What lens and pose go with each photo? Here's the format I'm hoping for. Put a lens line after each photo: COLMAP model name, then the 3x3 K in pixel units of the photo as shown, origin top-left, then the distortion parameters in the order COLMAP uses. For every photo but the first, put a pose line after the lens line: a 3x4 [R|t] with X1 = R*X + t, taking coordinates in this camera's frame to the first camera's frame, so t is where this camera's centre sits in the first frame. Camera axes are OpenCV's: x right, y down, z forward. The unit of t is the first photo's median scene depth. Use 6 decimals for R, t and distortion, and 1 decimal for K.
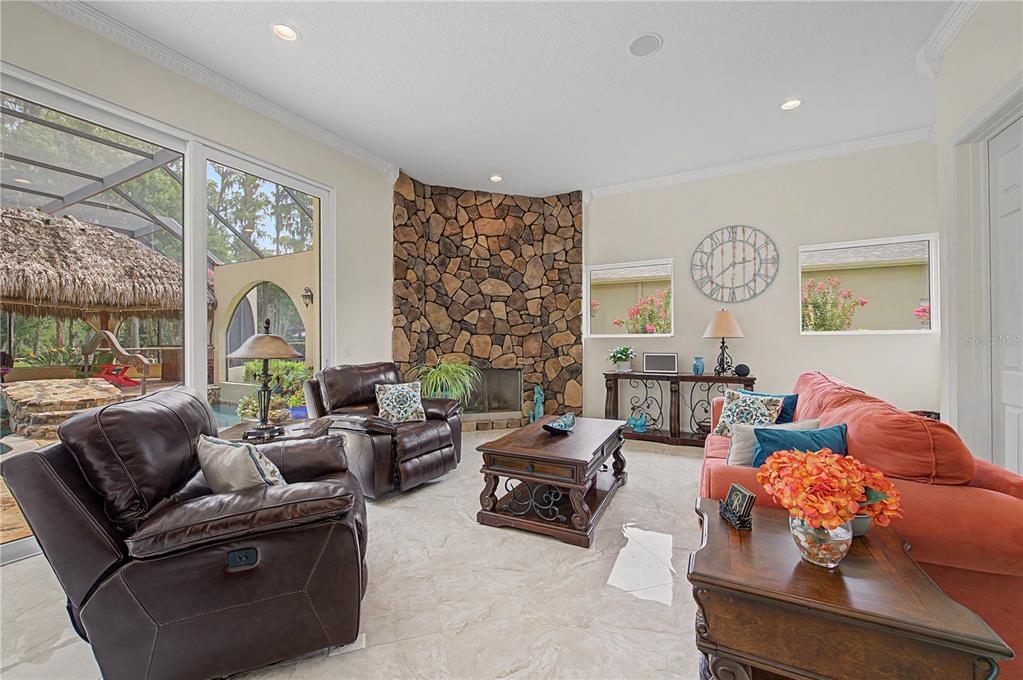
lens RADIAL K [[403.7, 0, 511.5], [0, 403.7, 340.0], [0, 0, 1]] dist [-0.000956, -0.000850]
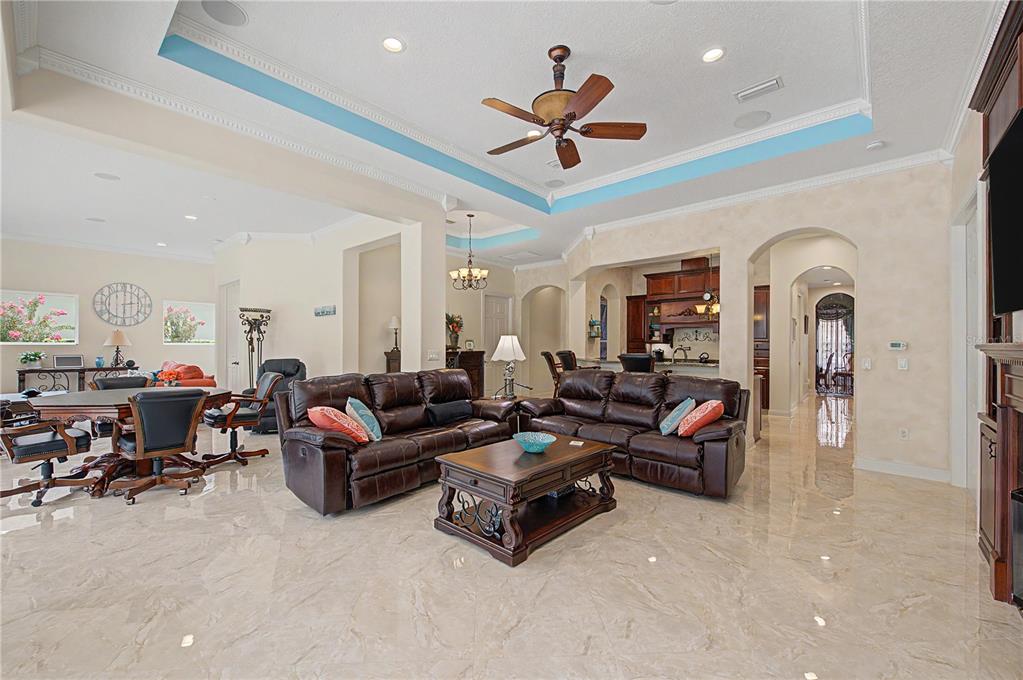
lens RADIAL K [[411.0, 0, 511.7], [0, 411.0, 344.9], [0, 0, 1]] dist [0.003188, -0.004108]
pose [[0.234701, 0.006172, 0.972048, -0.713896], [-0.011242, 0.999930, -0.003634, -0.018996], [-0.972003, -0.010075, 0.234754, -0.960783]]
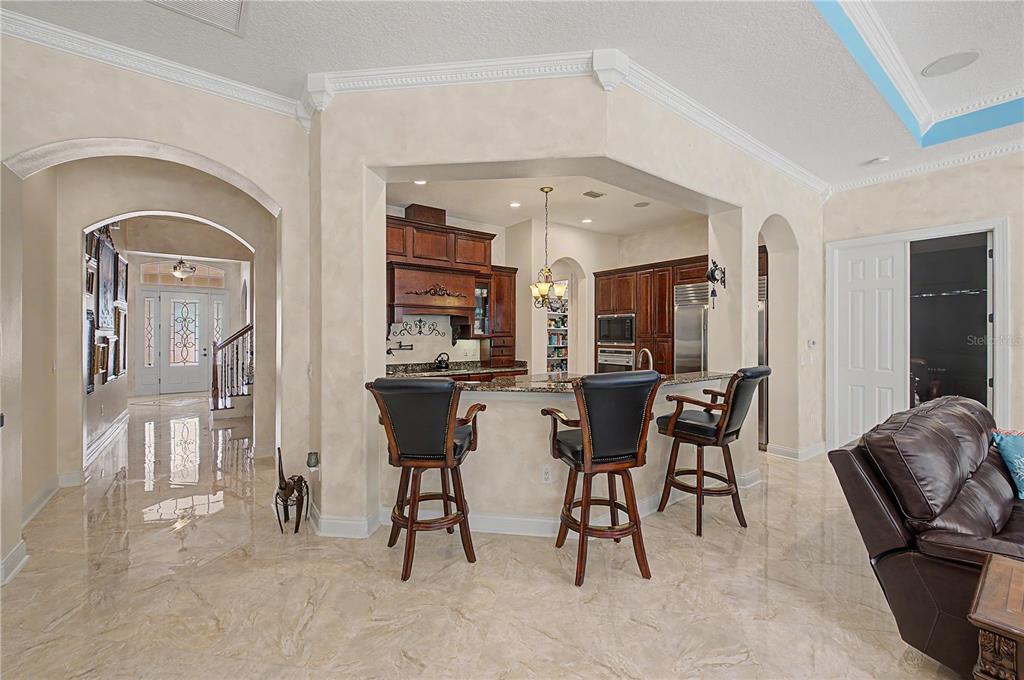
lens RADIAL K [[415.6, 0, 509.1], [0, 415.6, 334.8], [0, 0, 1]] dist [0.000291, -0.000119]
pose [[-0.898957, 0.005395, 0.438004, 0.435787], [0.002938, 0.999976, -0.006286, -0.043504], [-0.438027, -0.004364, -0.898951, -0.394235]]
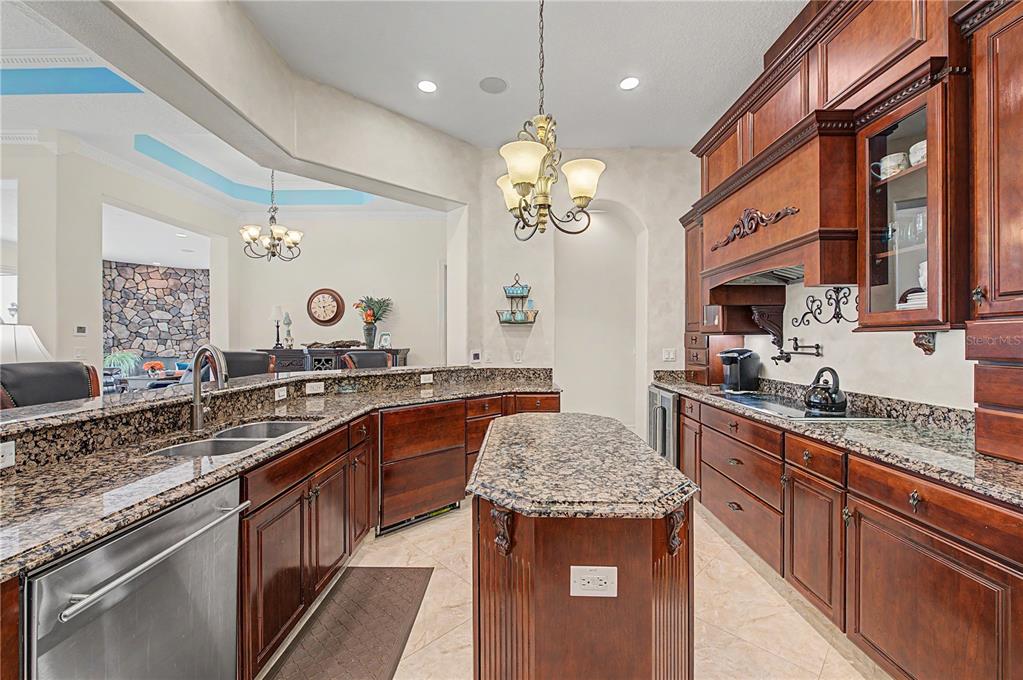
lens RADIAL K [[403.7, 0, 511.5], [0, 403.7, 340.0], [0, 0, 1]] dist [-0.000956, -0.000850]
pose [[0.892035, 0.005677, 0.451931, 0.612379], [-0.007621, 0.999968, 0.002483, -0.028986], [-0.451903, -0.005659, 0.892049, -1.552584]]
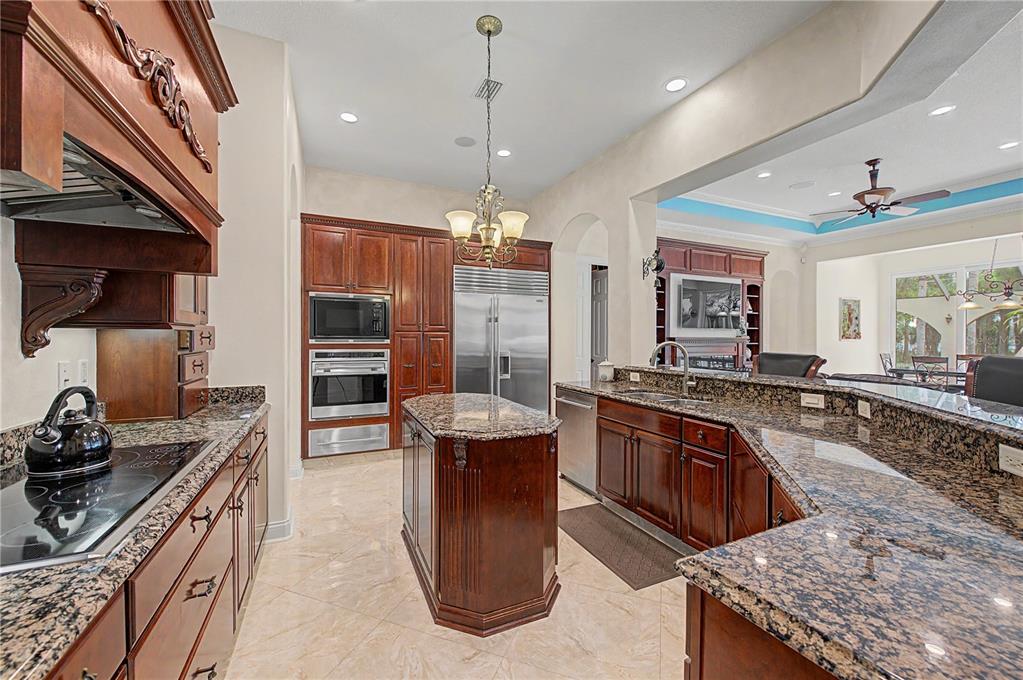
lens RADIAL K [[403.7, 0, 511.5], [0, 403.7, 340.0], [0, 0, 1]] dist [-0.000956, -0.000850]
pose [[-0.608038, 0.008515, -0.793862, 1.123562], [0.003857, 0.999962, 0.007772, -0.030261], [0.793898, 0.001664, -0.608048, -0.983406]]
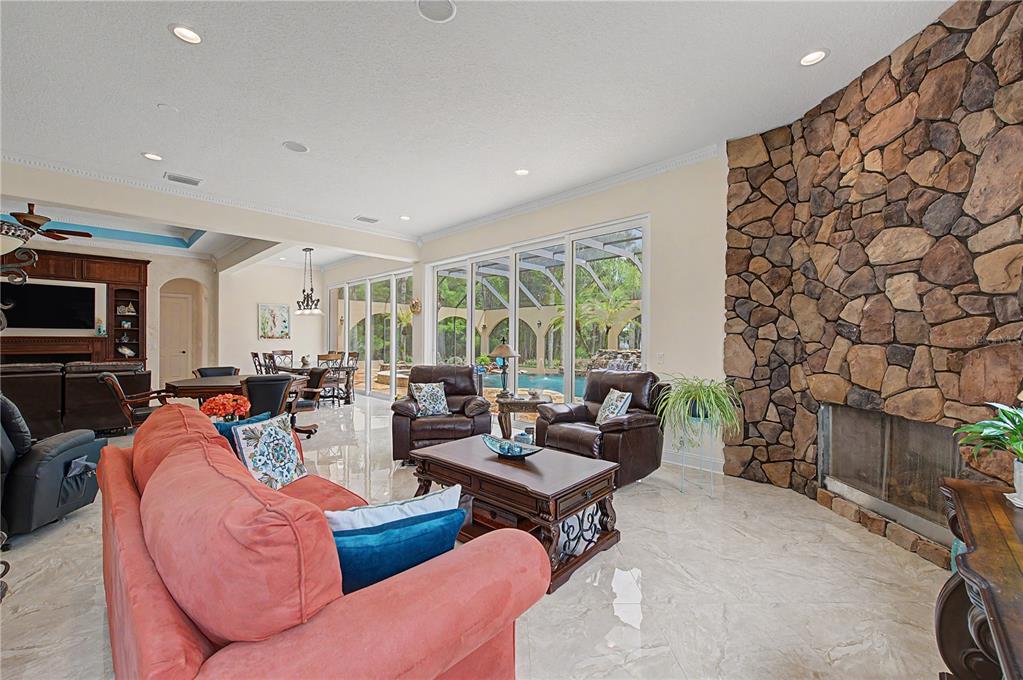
lens RADIAL K [[403.7, 0, 511.5], [0, 403.7, 340.0], [0, 0, 1]] dist [-0.000956, -0.000850]
pose [[-0.280322, 0.004908, -0.959894, 0.566773], [-0.000521, 0.999986, 0.005265, -0.021476], [0.959906, 0.001976, -0.280315, 0.723679]]
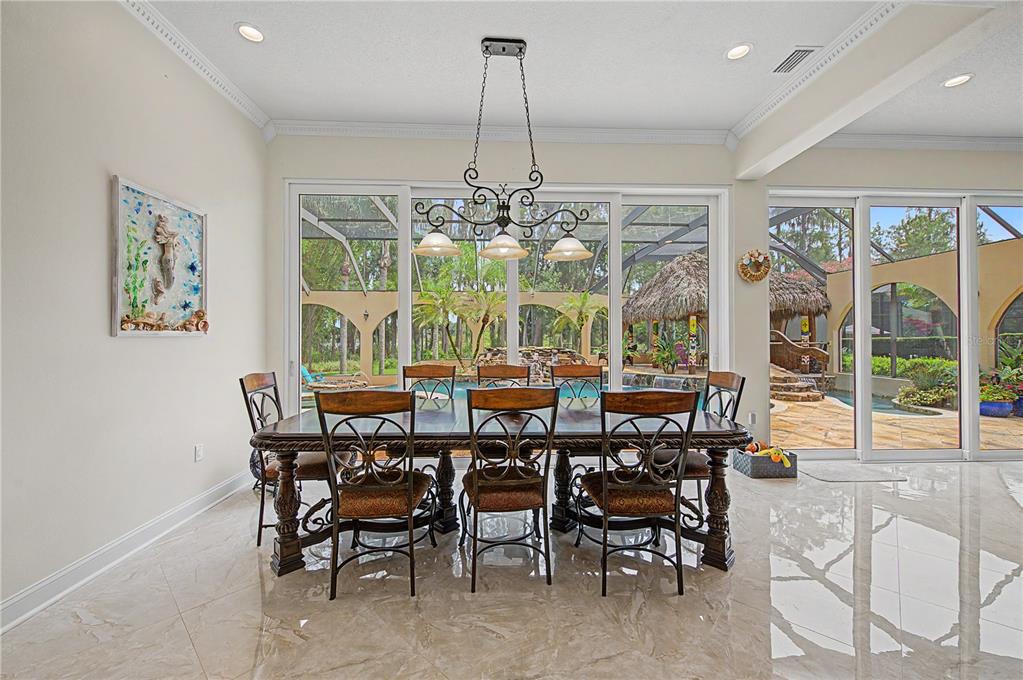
lens RADIAL K [[408.6, 0, 511.8], [0, 408.6, 336.8], [0, 0, 1]] dist [0.000802, -0.000040]
pose [[0.505783, 0.001386, -0.862659, -0.320043], [0.001852, 0.999995, 0.002692, -0.009713], [0.862659, -0.002959, 0.505778, -0.779474]]
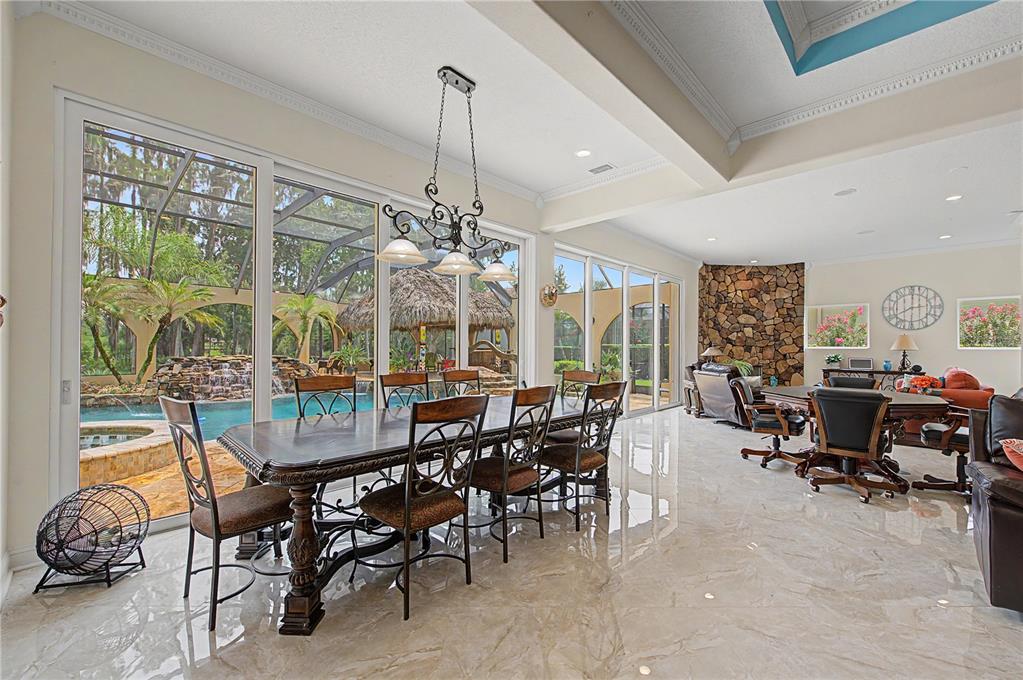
lens RADIAL K [[411.0, 0, 511.7], [0, 411.0, 344.9], [0, 0, 1]] dist [0.003188, -0.004108]
pose [[0.959264, 0.010142, -0.282329, -0.534928], [-0.010256, 0.999947, 0.001073, -0.010405], [0.282325, 0.001866, 0.959317, -1.049550]]
